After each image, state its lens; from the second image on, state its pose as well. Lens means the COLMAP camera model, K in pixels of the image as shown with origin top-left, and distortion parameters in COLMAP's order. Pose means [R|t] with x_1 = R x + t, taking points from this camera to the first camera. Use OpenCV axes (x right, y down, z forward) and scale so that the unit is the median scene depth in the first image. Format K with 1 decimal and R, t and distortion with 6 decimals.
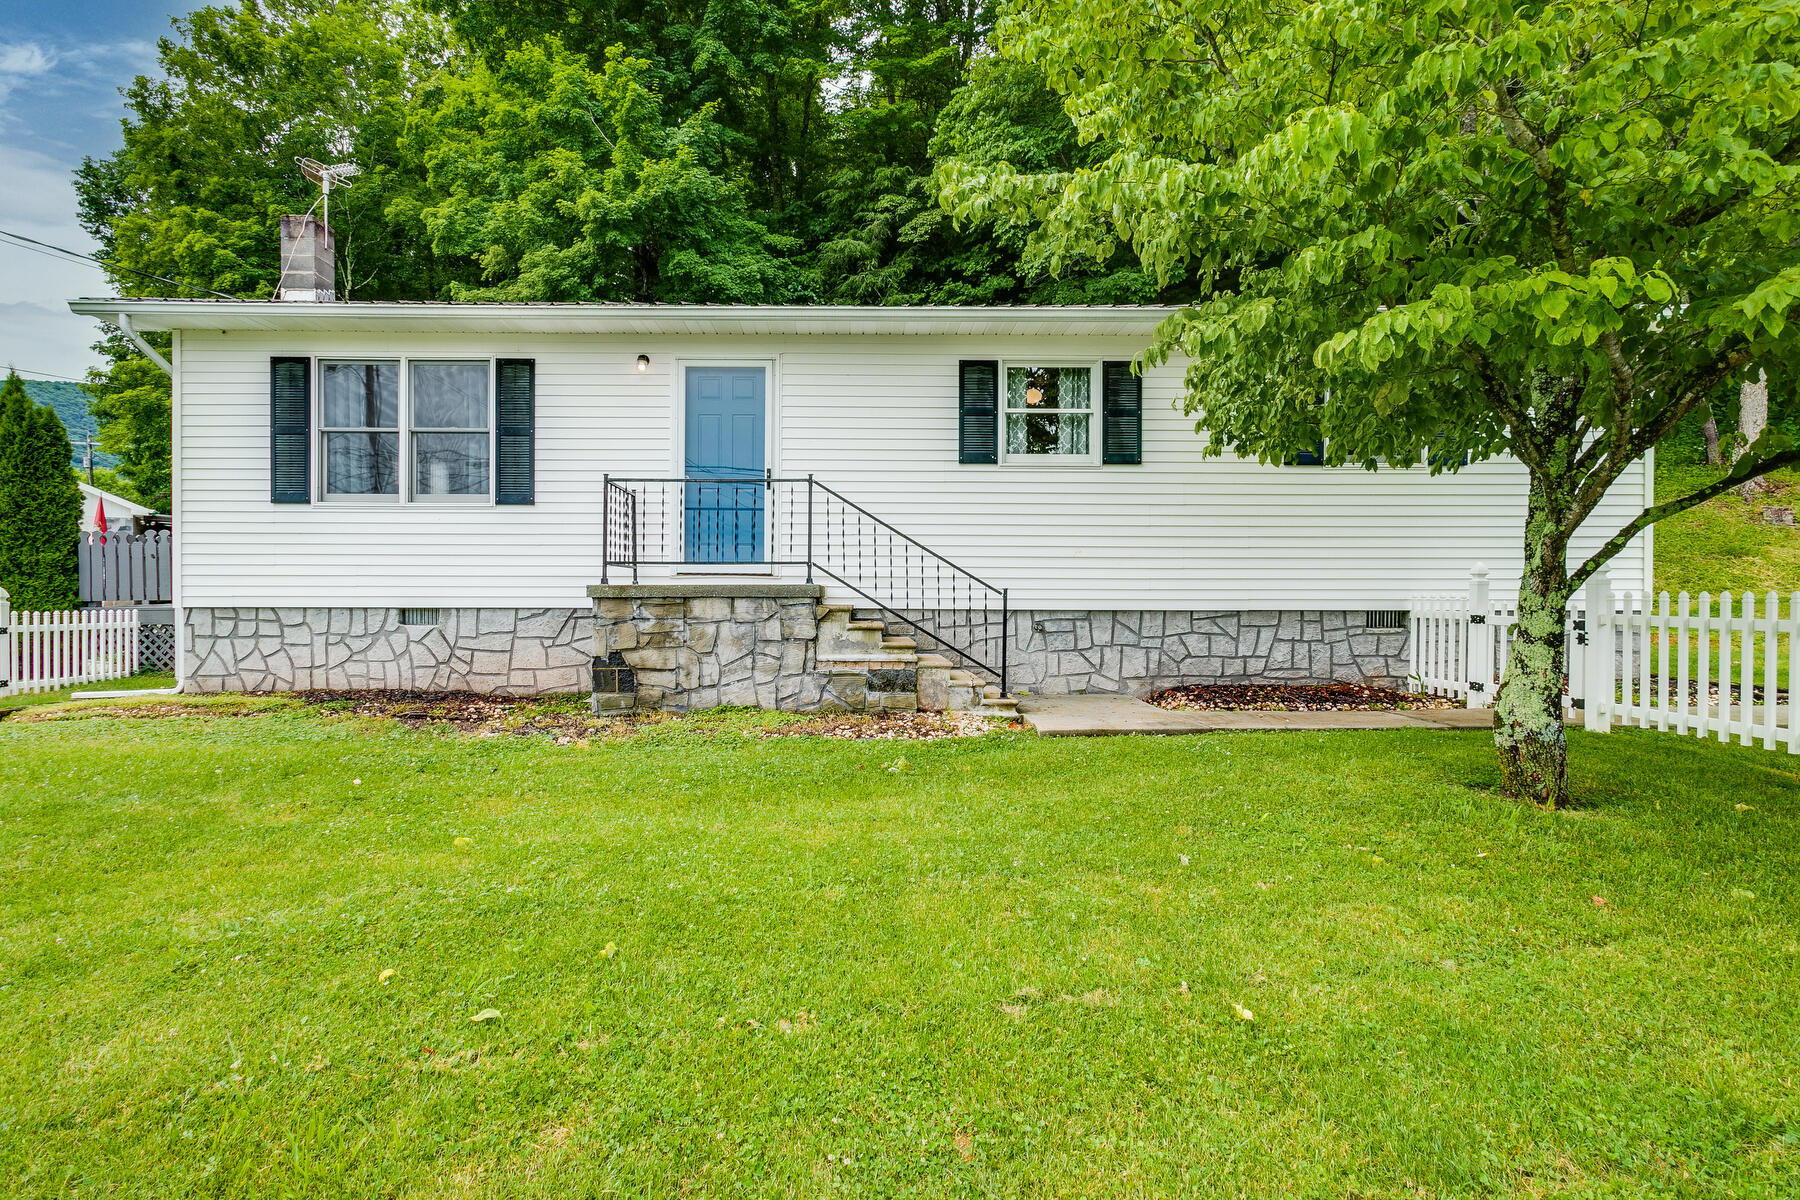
lens RADIAL K [[860.9, 0, 903.8], [0, 860.9, 607.3], [0, 0, 1]] dist [-0.000735, -0.000069]
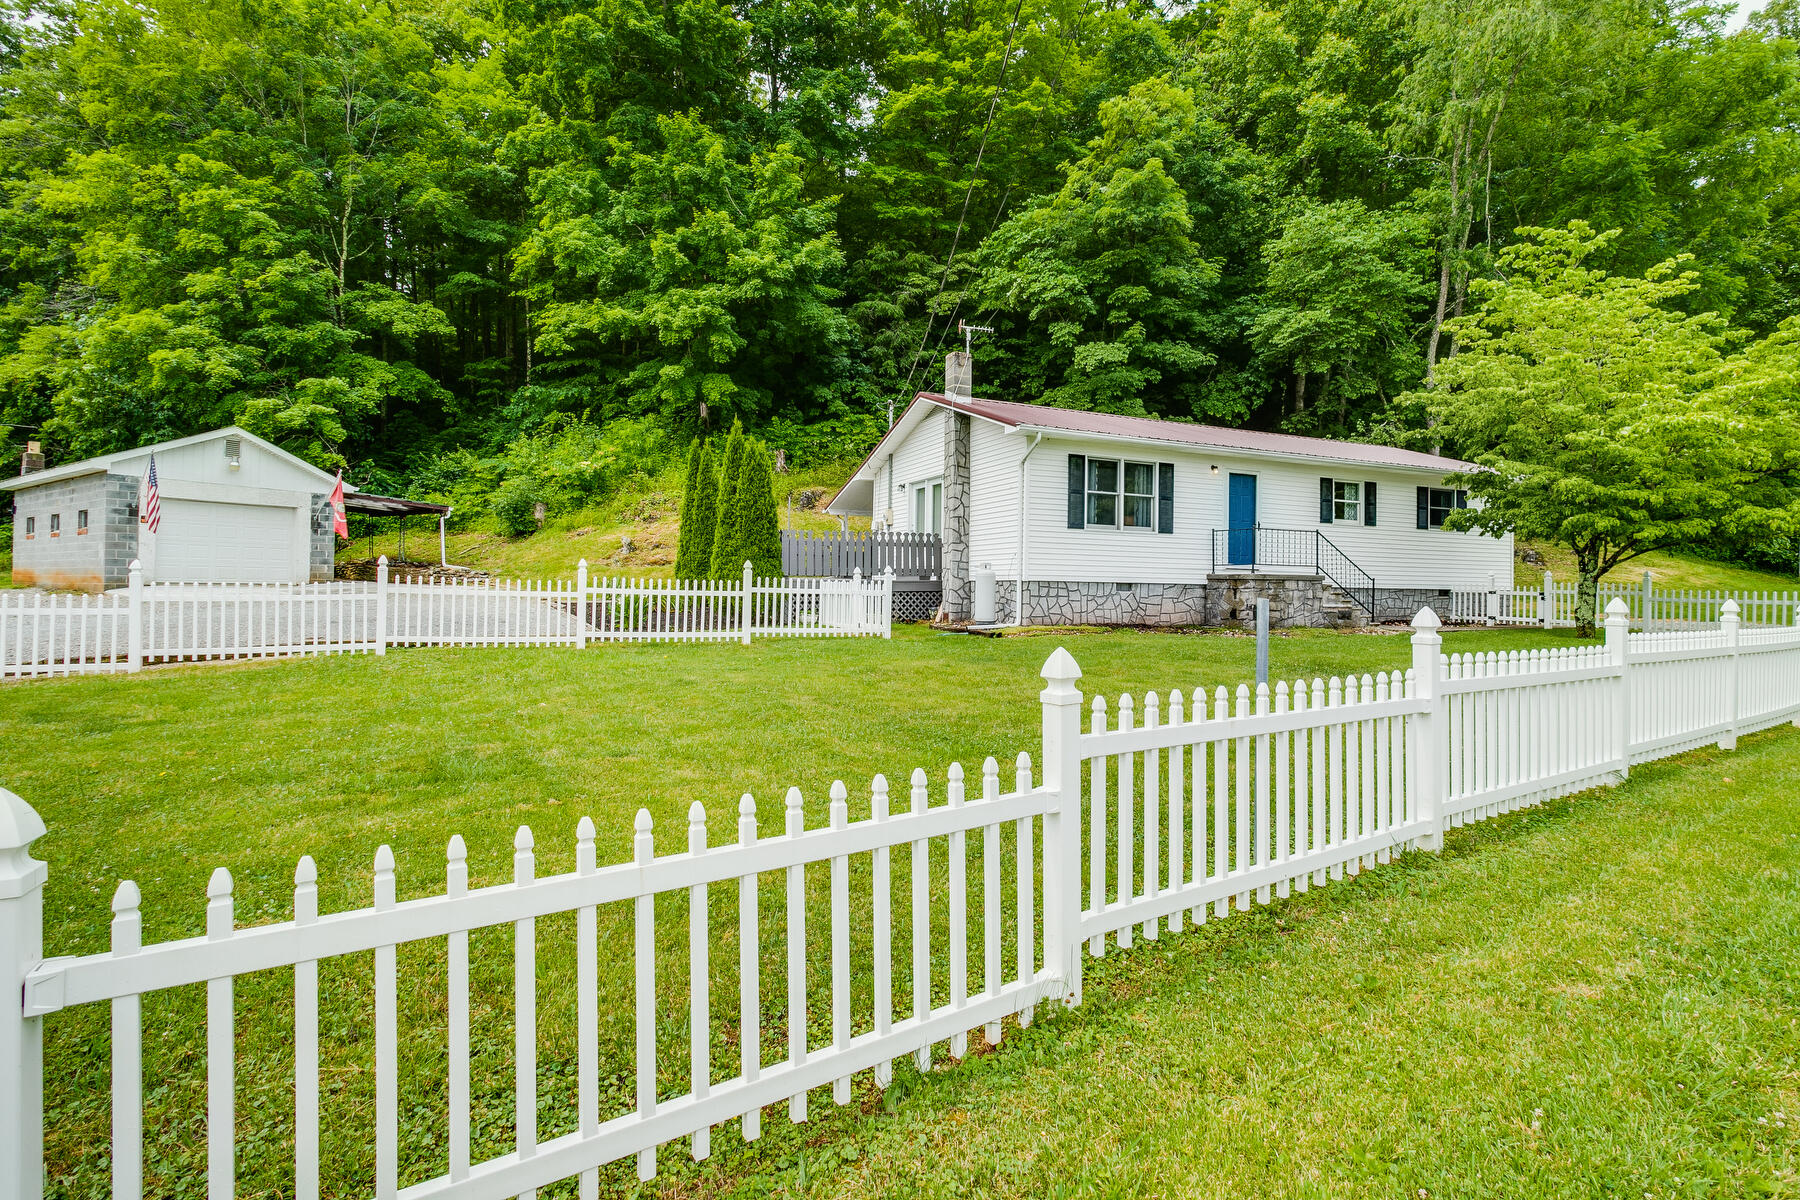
lens RADIAL K [[860.9, 0, 894.1], [0, 860.9, 598.7], [0, 0, 1]] dist [-0.000735, -0.000069]
pose [[0.918689, 0.006679, 0.394926, -1.867420], [-0.009500, 0.999941, 0.005187, 0.032655], [-0.394868, -0.008517, 0.918698, -0.647217]]
